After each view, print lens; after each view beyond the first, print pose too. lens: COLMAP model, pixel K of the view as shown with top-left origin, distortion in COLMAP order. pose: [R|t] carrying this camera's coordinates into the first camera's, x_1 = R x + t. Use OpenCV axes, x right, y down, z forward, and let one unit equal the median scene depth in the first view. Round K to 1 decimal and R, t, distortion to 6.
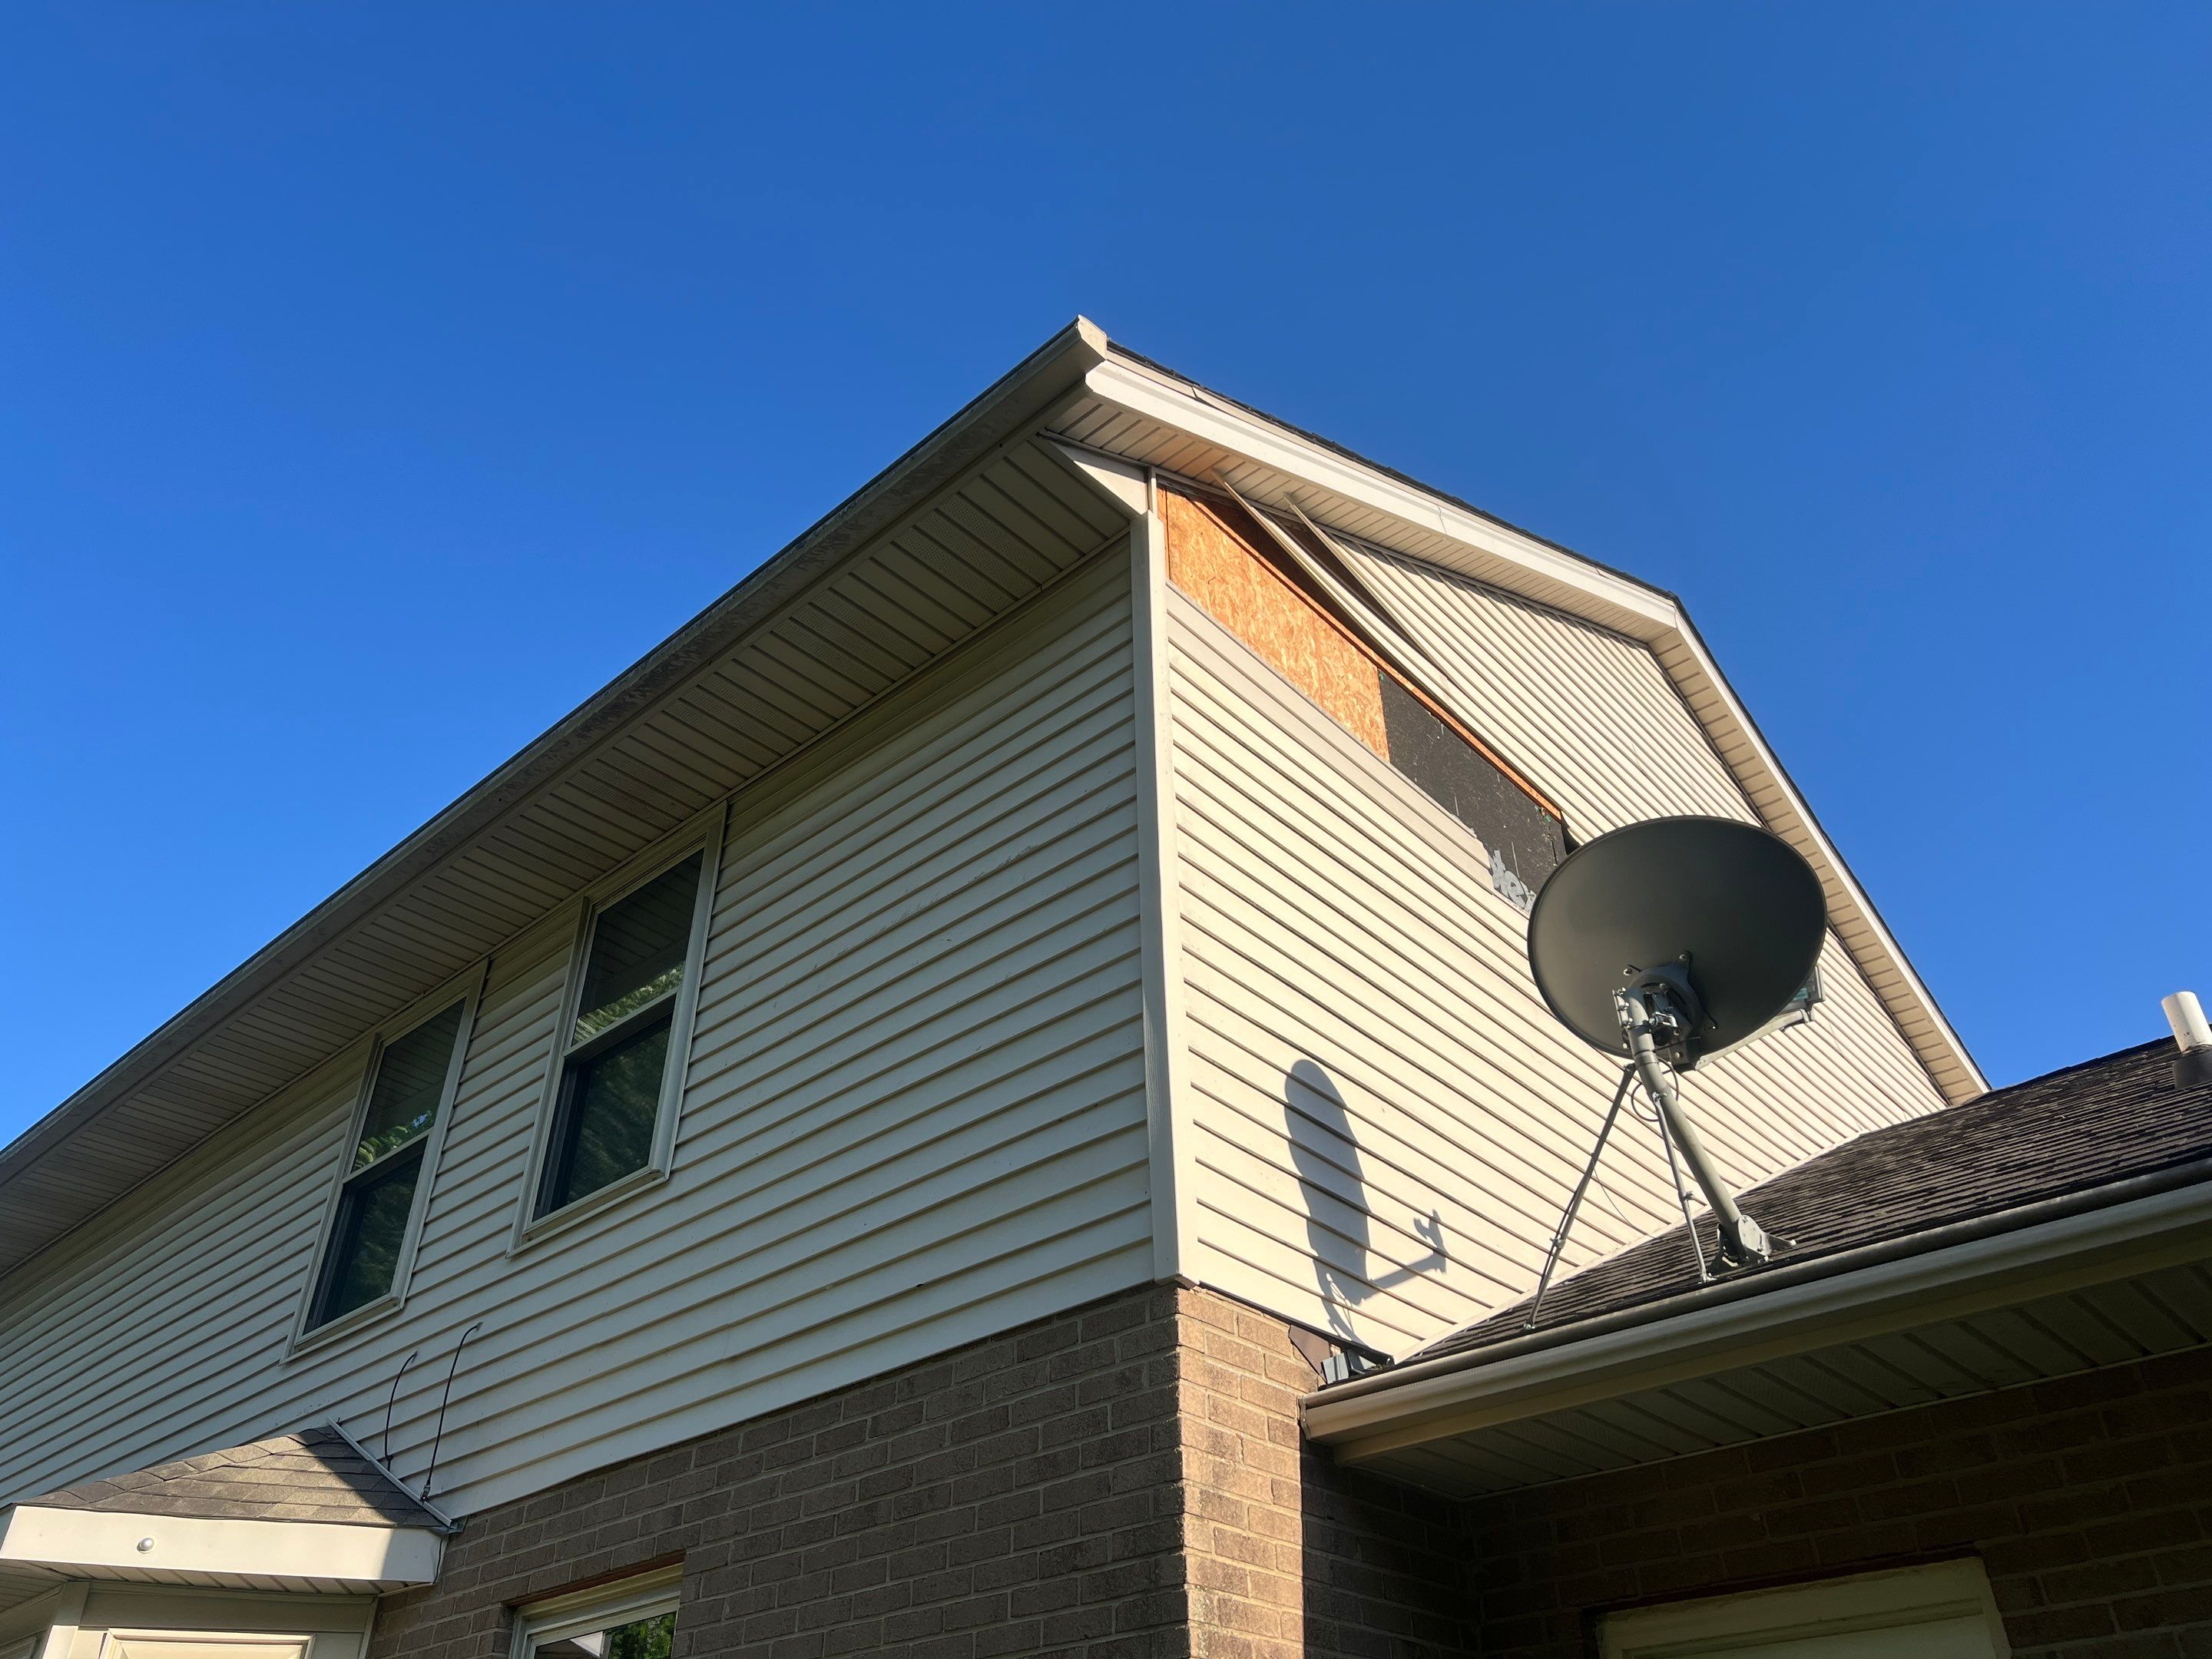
lens RADIAL K [[1642.1, 0, 1108.8], [0, 1642.1, 858.3], [0, 0, 1]] dist [0.023873, -0.005947]
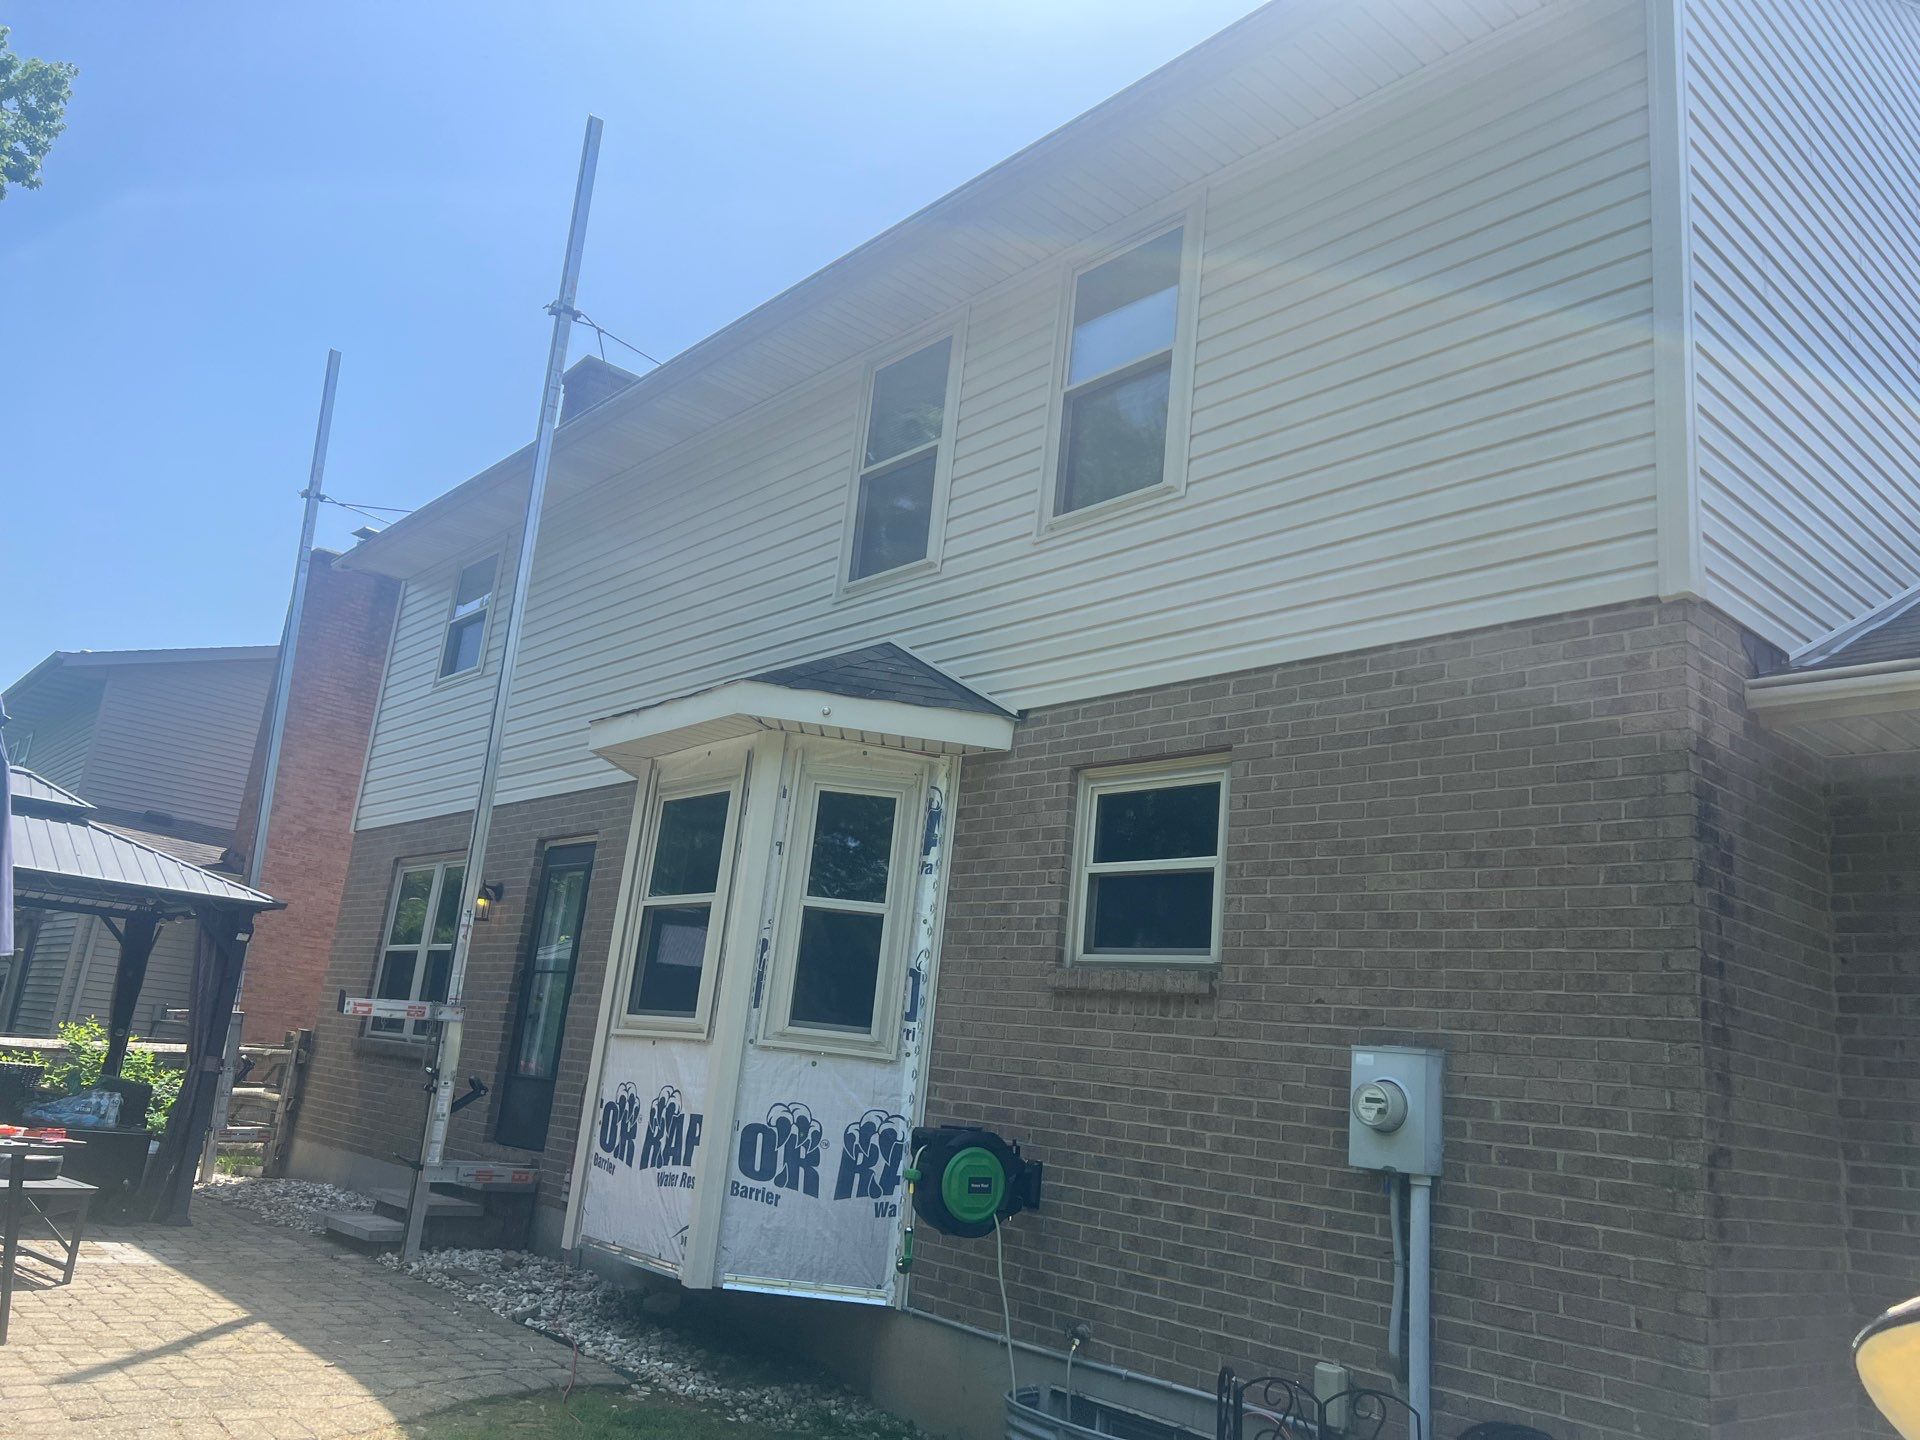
lens RADIAL K [[1416.5, 0, 960.0], [0, 1416.5, 720.0], [0, 0, 1]] dist [0.035839, -0.030483]
pose [[0.988371, 0.081012, -0.128683, -0.357488], [-0.030018, 0.933561, 0.357158, -0.055229], [0.149068, -0.349142, 0.925137, -0.226874]]
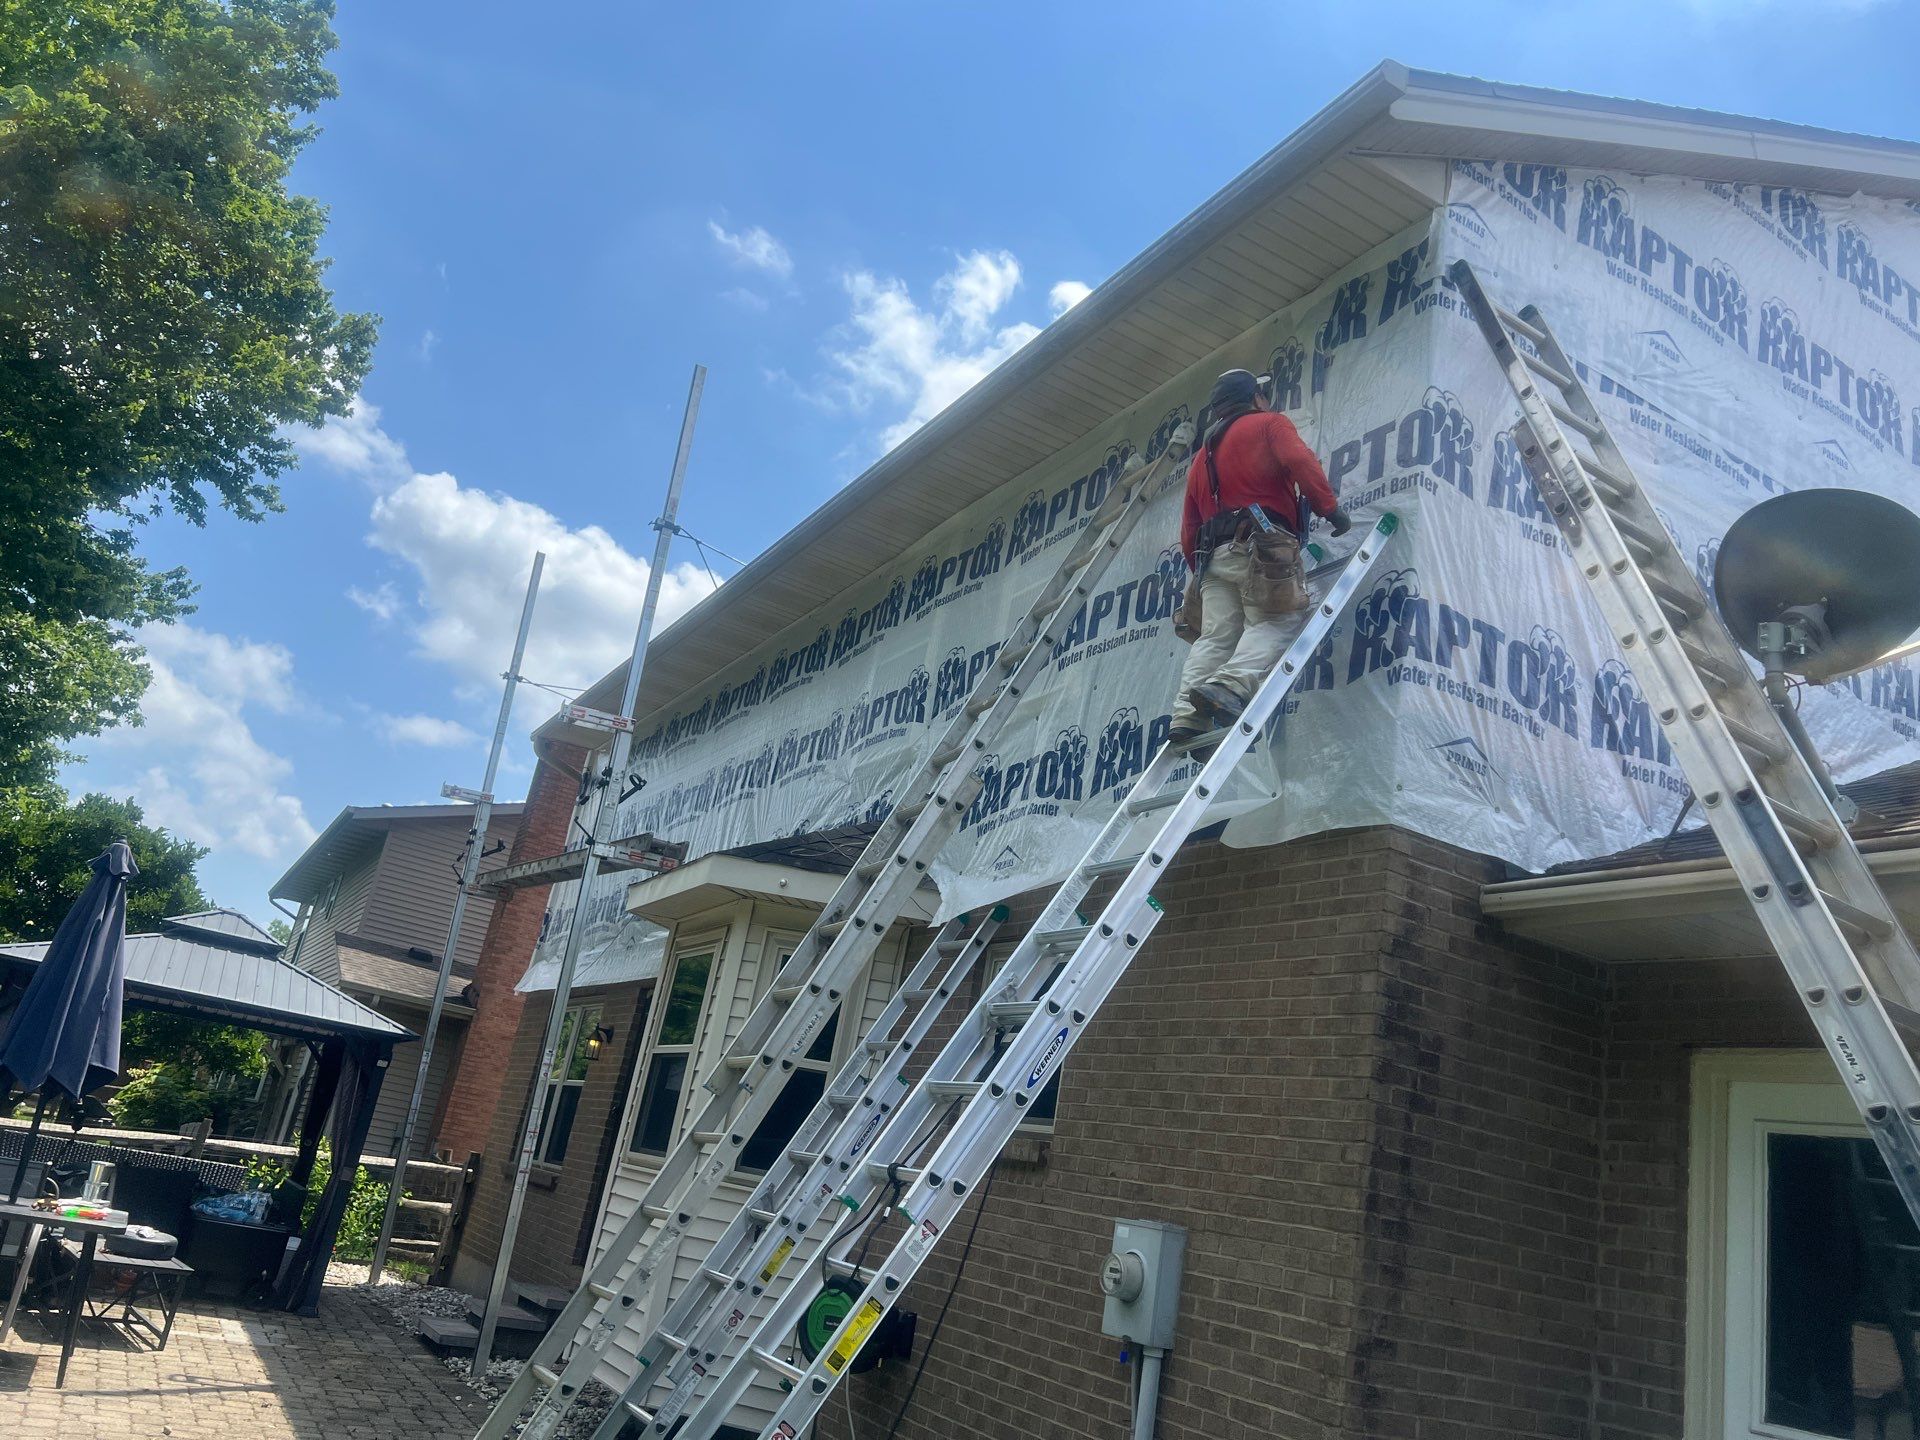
lens RADIAL K [[1425.3, 0, 962.4], [0, 1425.3, 745.0], [0, 0, 1]] dist [0.023873, -0.005947]
pose [[0.936720, 0.075530, -0.341834, 0.100706], [0.021063, 0.962520, 0.270391, -0.138767], [0.349445, -0.260481, 0.900021, -0.258869]]
